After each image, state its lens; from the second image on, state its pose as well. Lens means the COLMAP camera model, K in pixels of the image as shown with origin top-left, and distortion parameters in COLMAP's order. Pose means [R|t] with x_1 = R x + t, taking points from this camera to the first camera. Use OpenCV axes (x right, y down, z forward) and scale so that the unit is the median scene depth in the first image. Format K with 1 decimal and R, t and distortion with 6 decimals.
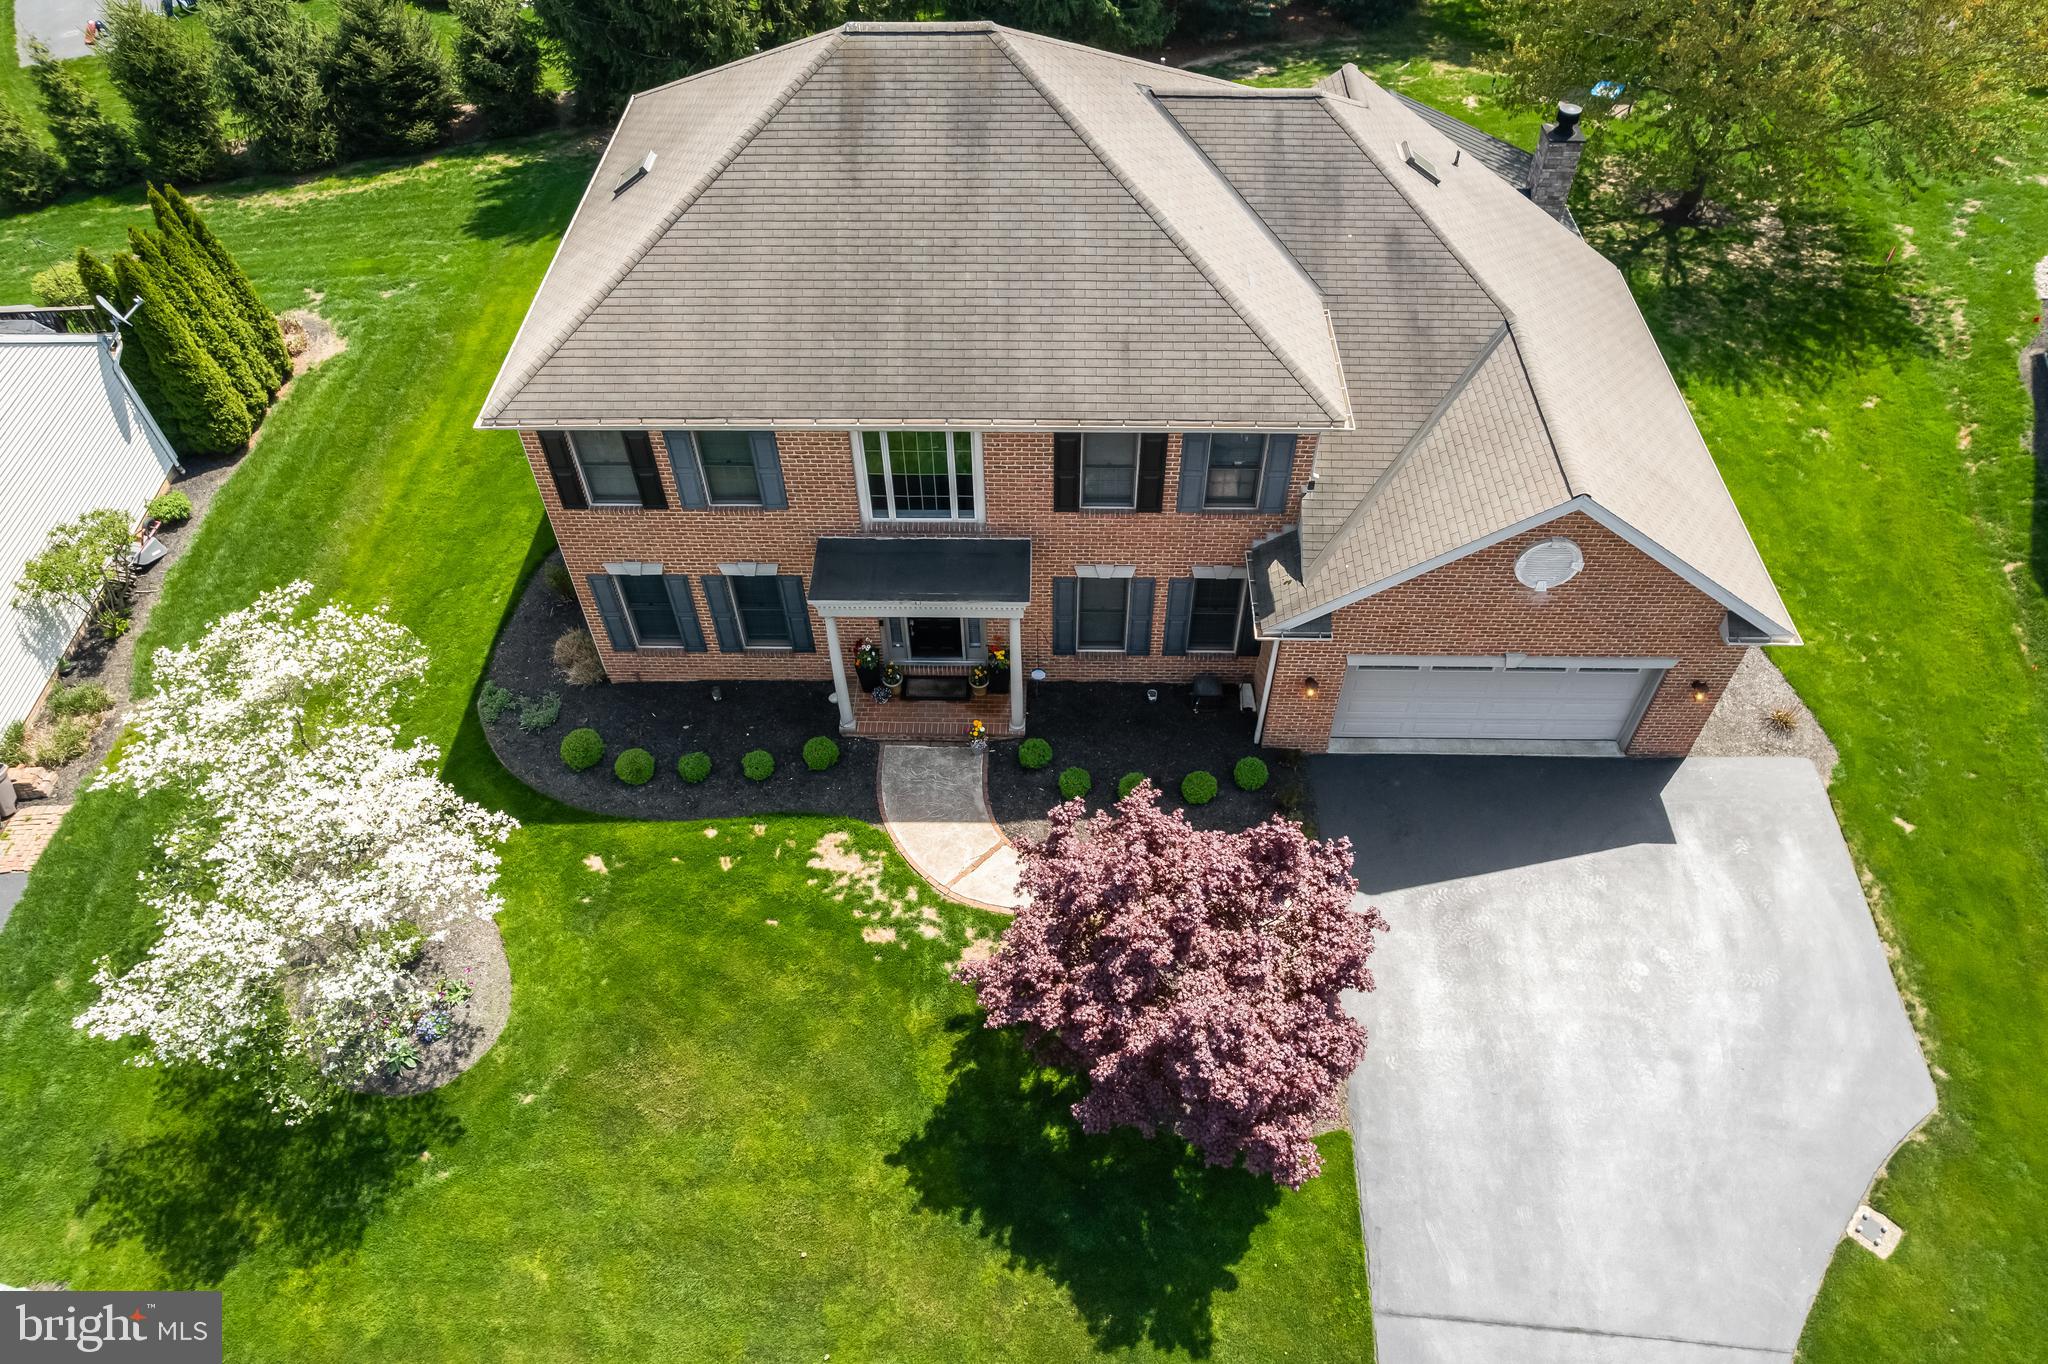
lens RADIAL K [[1330.9, 0, 1027.5], [0, 1330.9, 687.4], [0, 0, 1]] dist [-0.077542, 0.069994]
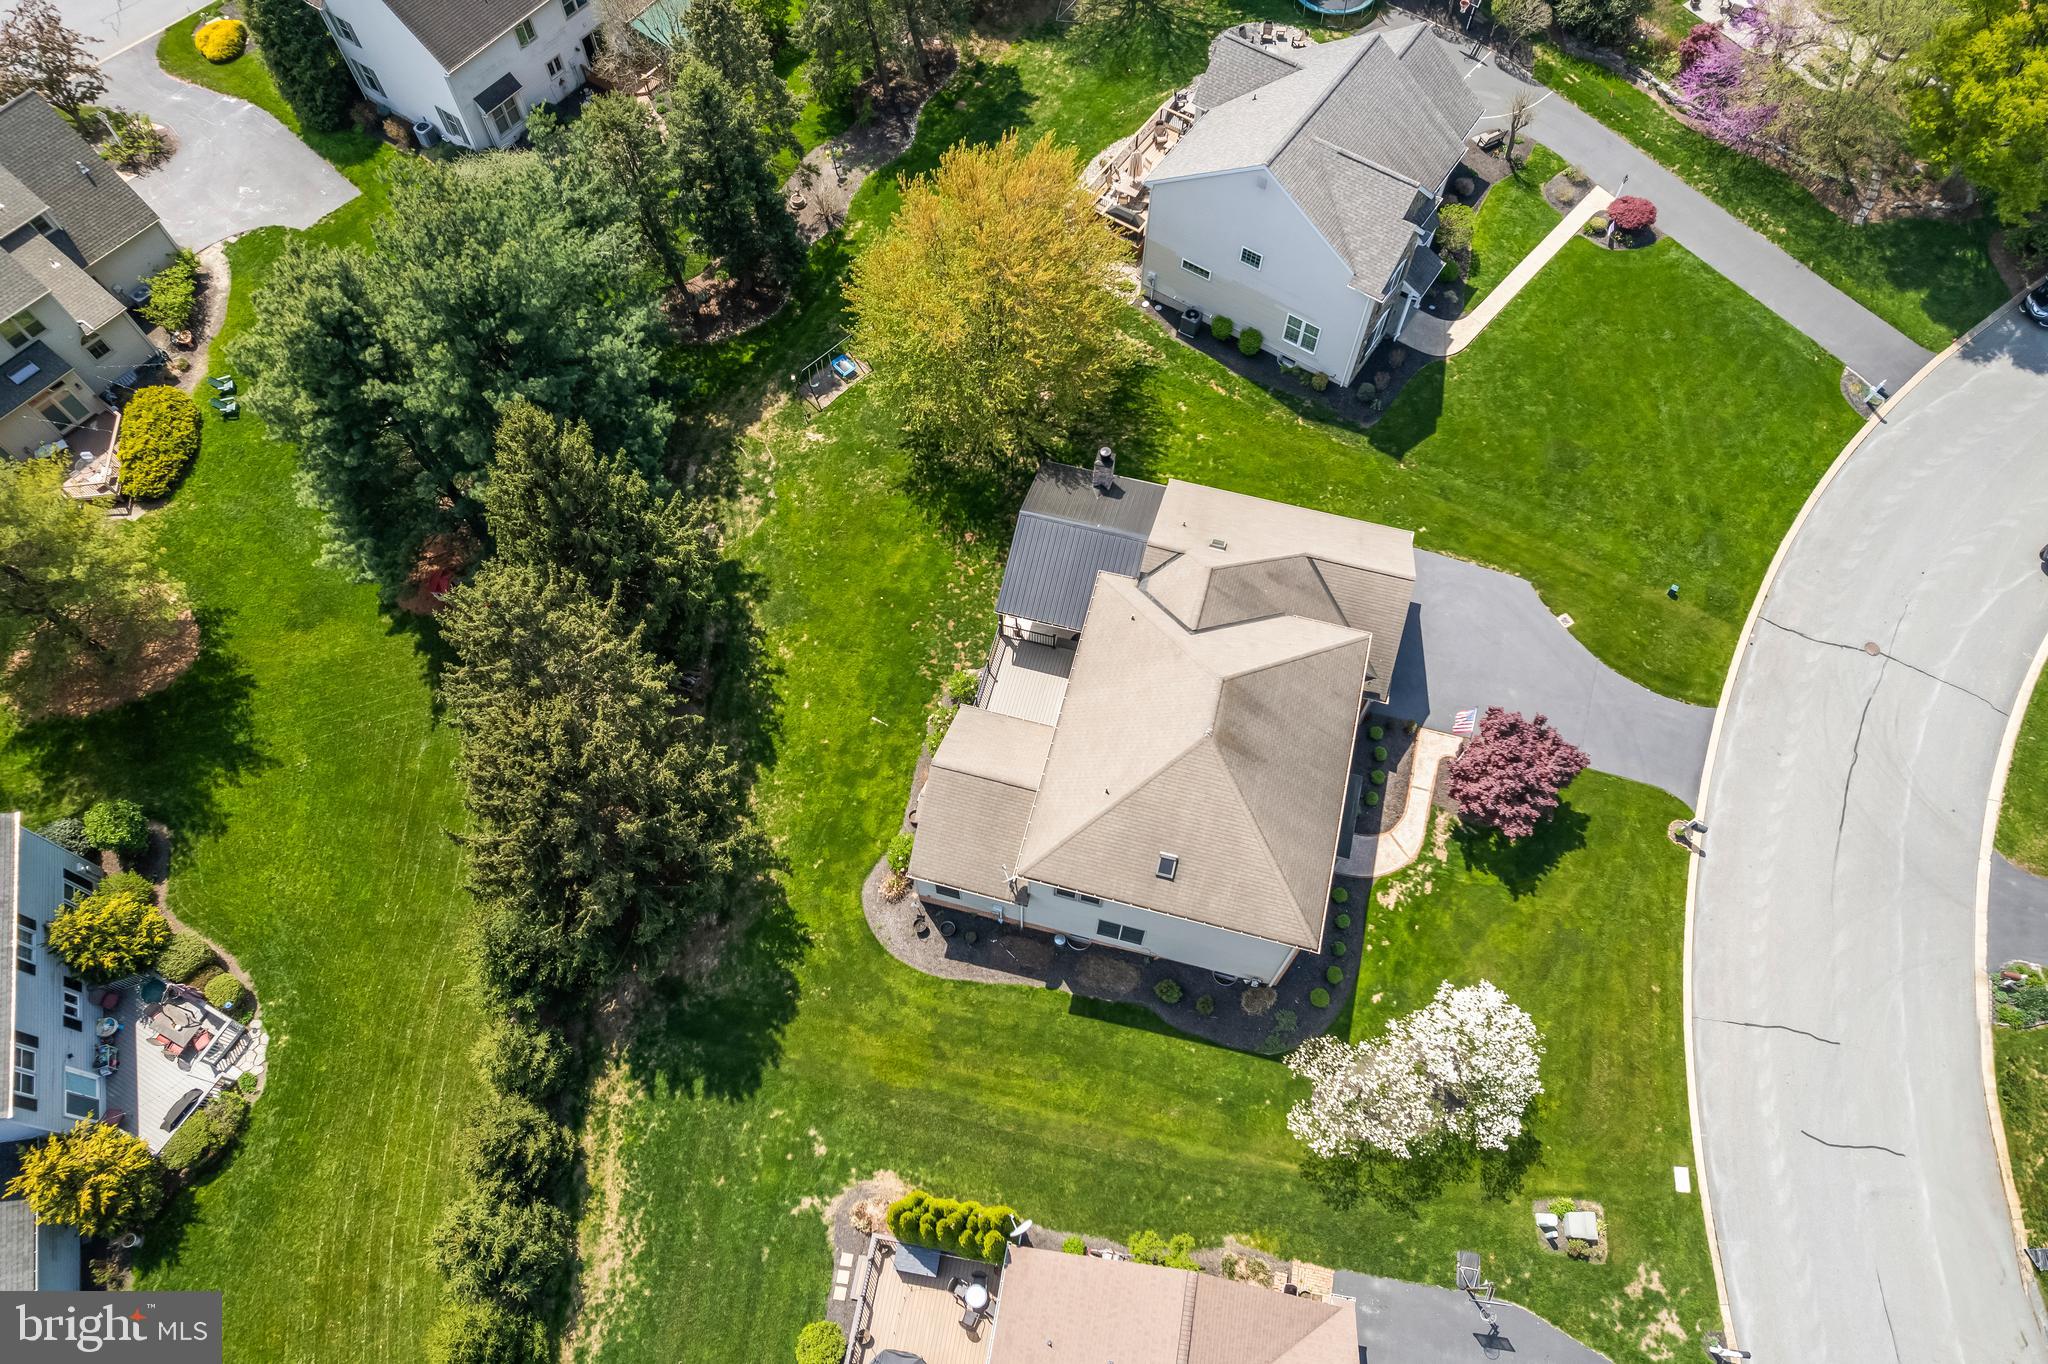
lens RADIAL K [[1313.2, 0, 1029.9], [0, 1313.2, 689.5], [0, 0, 1]] dist [-0.080500, 0.074648]
pose [[0.236440, -0.857971, 0.456050, -1.078536], [0.729477, 0.466787, 0.499972, -1.750008], [-0.641840, 0.214465, 0.736238, -0.411430]]
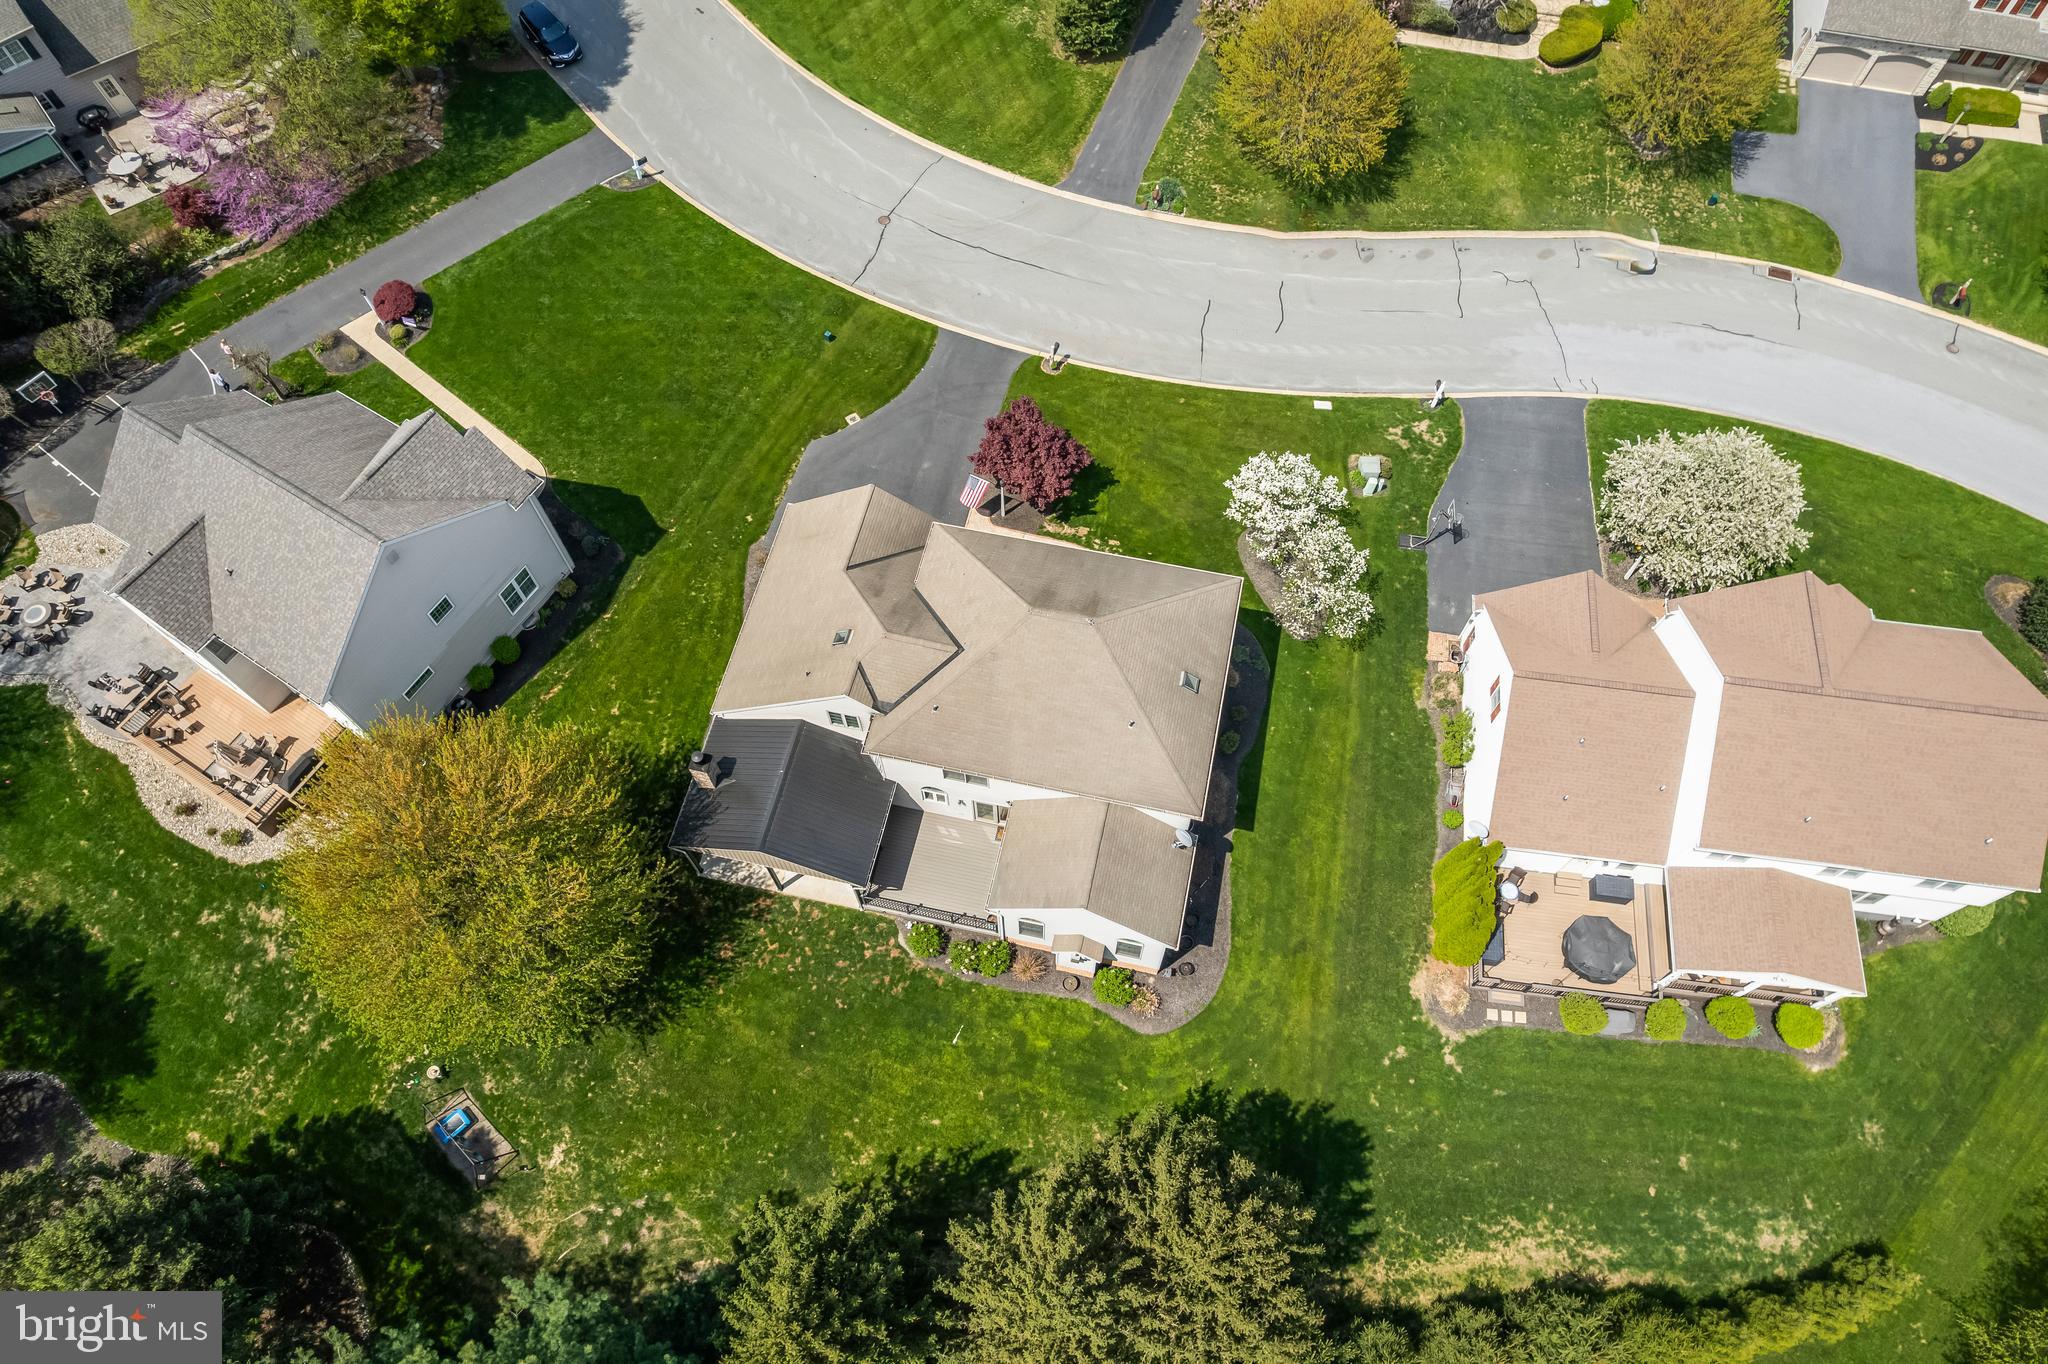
lens RADIAL K [[1330.9, 0, 1027.5], [0, 1330.9, 687.4], [0, 0, 1]] dist [-0.077542, 0.069994]
pose [[-0.980474, -0.166814, 0.104137, -0.278418], [0.158216, -0.354666, 0.921510, -2.636236], [-0.116787, 0.919992, 0.374133, 0.210201]]
